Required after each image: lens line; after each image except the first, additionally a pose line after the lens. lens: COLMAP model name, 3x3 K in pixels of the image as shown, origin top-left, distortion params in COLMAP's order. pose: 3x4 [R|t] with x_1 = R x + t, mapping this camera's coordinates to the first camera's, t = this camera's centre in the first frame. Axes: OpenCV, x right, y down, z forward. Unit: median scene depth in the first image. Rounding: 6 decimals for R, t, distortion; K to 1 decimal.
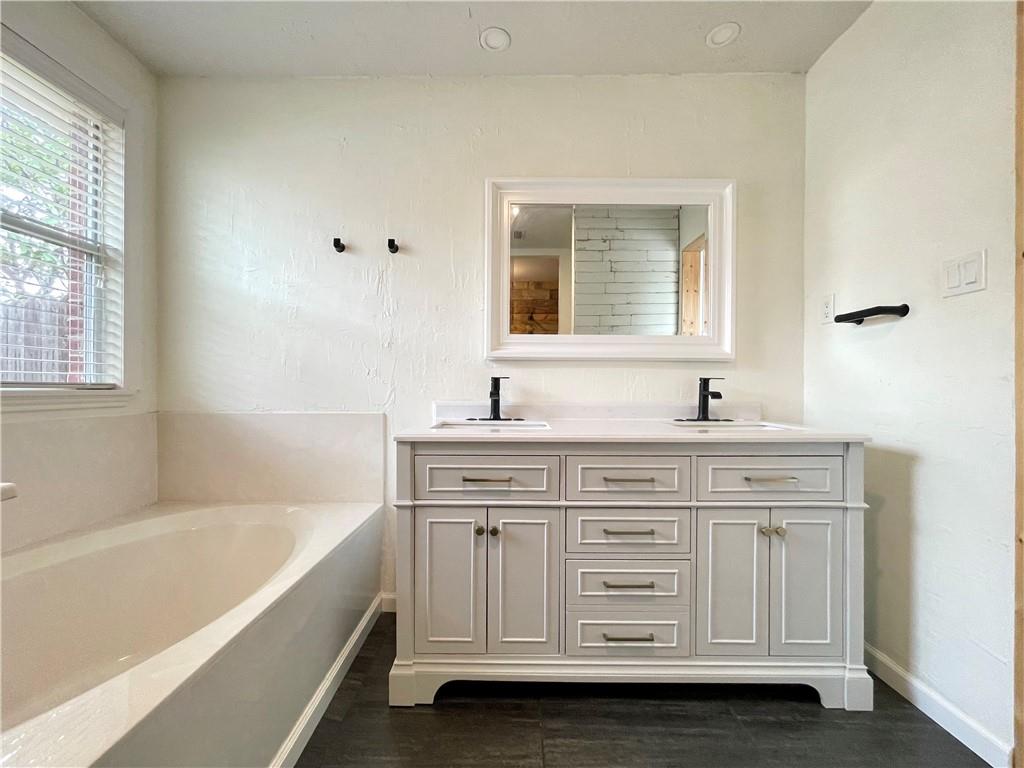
lens RADIAL K [[422.1, 0, 509.5], [0, 422.1, 386.3], [0, 0, 1]] dist [-0.000645, -0.000089]
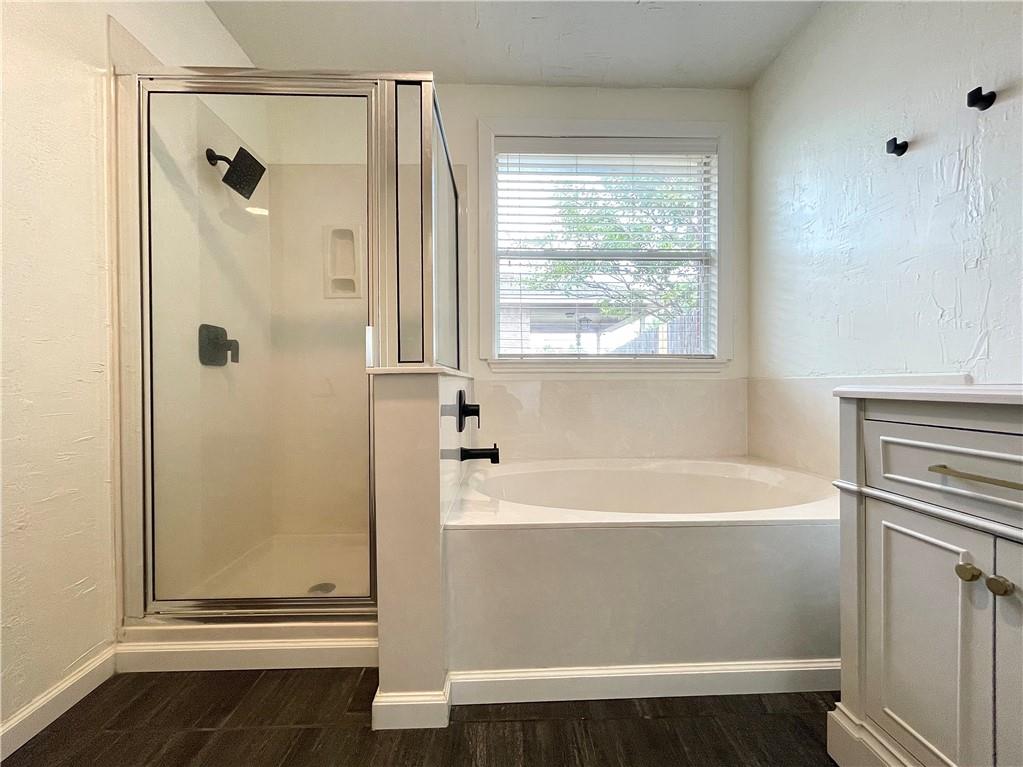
lens RADIAL K [[418.7, 0, 504.6], [0, 418.7, 386.5], [0, 0, 1]] dist [-0.002158, -0.000015]
pose [[0.033037, 0.005355, -0.999440, 0.330724], [0.004625, 0.999974, 0.005511, 0.082268], [0.999443, -0.004804, 0.033011, 0.318353]]
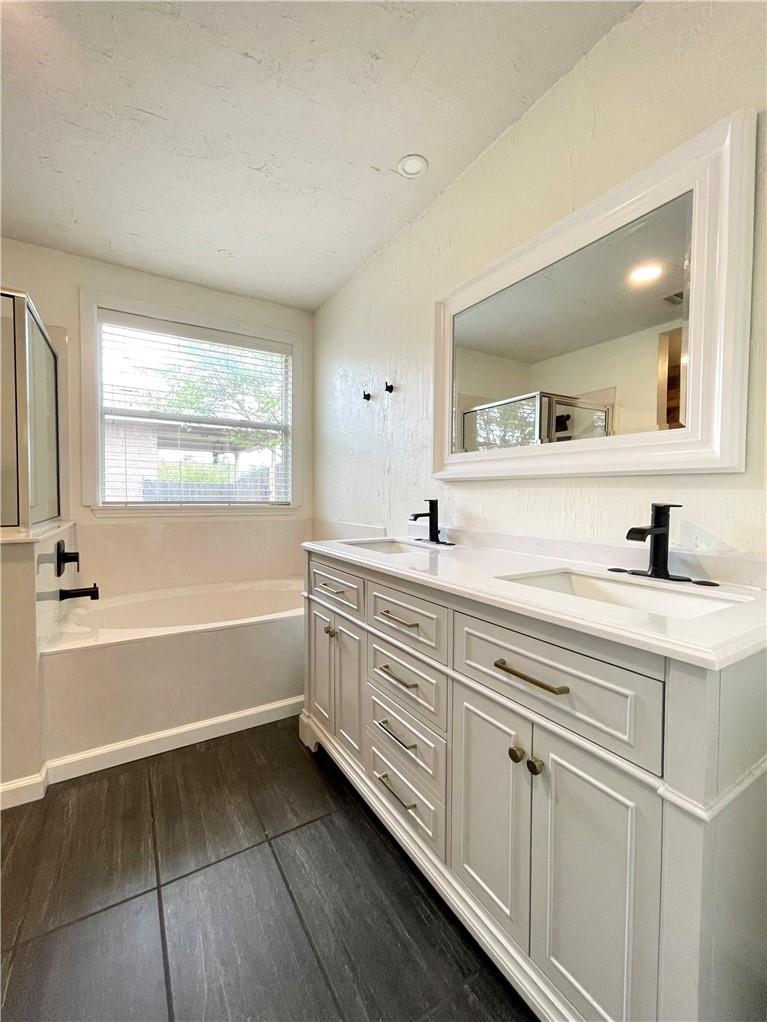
lens RADIAL K [[421.2, 0, 378.5], [0, 421.2, 507.3], [0, 0, 1]] dist [-0.000645, -0.000089]
pose [[0.526243, 0.024271, -0.849988, 0.785695], [-0.005410, 0.999668, 0.025195, -0.028507], [0.850317, -0.008660, 0.526199, 0.384872]]
